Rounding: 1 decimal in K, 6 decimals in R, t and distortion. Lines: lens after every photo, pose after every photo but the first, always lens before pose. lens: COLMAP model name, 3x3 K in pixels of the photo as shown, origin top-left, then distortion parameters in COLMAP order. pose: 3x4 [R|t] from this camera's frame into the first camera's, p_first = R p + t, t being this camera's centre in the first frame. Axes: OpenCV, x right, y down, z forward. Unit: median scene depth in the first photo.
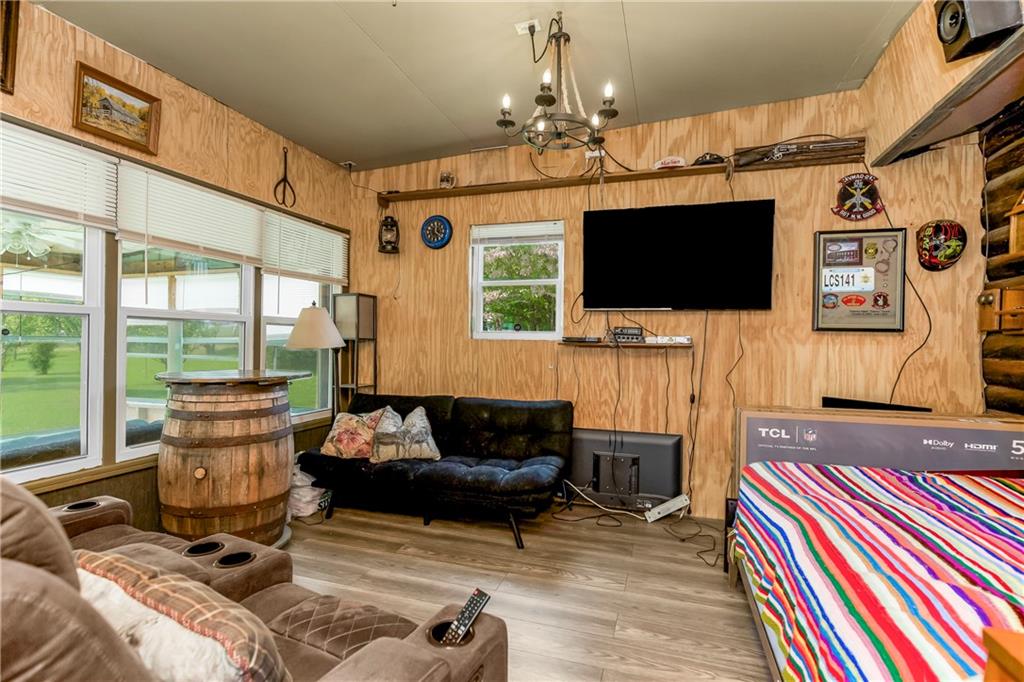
lens RADIAL K [[475.0, 0, 517.2], [0, 475.0, 336.5], [0, 0, 1]] dist [-0.004055, 0.001737]
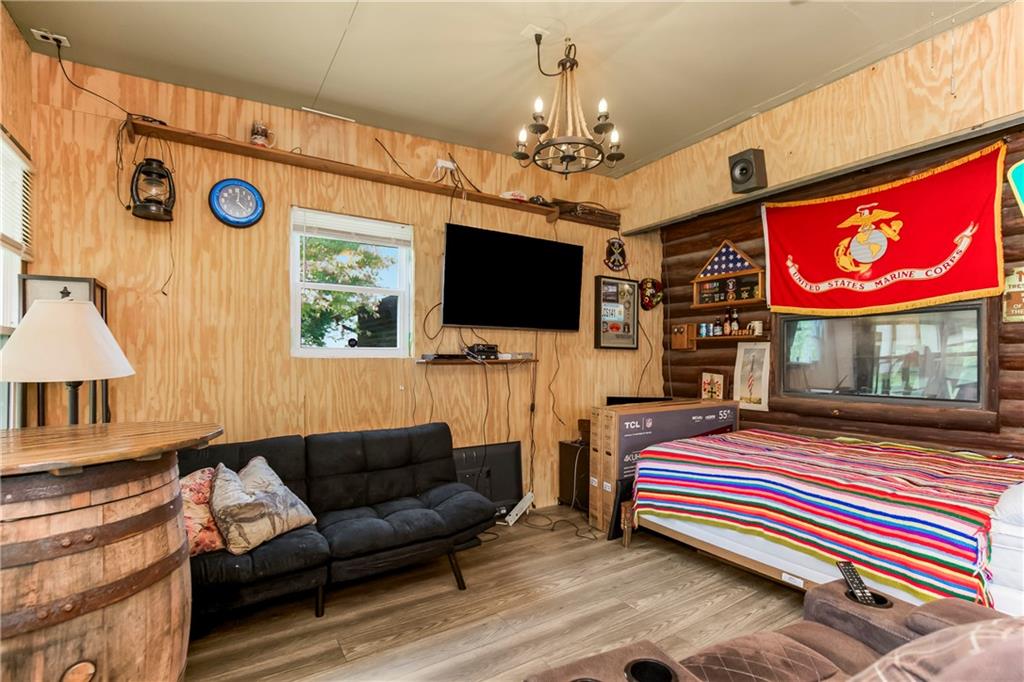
lens RADIAL K [[475.0, 0, 518.1], [0, 475.0, 351.1], [0, 0, 1]] dist [-0.004055, 0.001737]
pose [[0.637841, -0.001625, 0.770167, -0.517643], [0.001260, 0.999999, 0.001067, -0.005852], [-0.770167, 0.000289, 0.637842, 0.287050]]
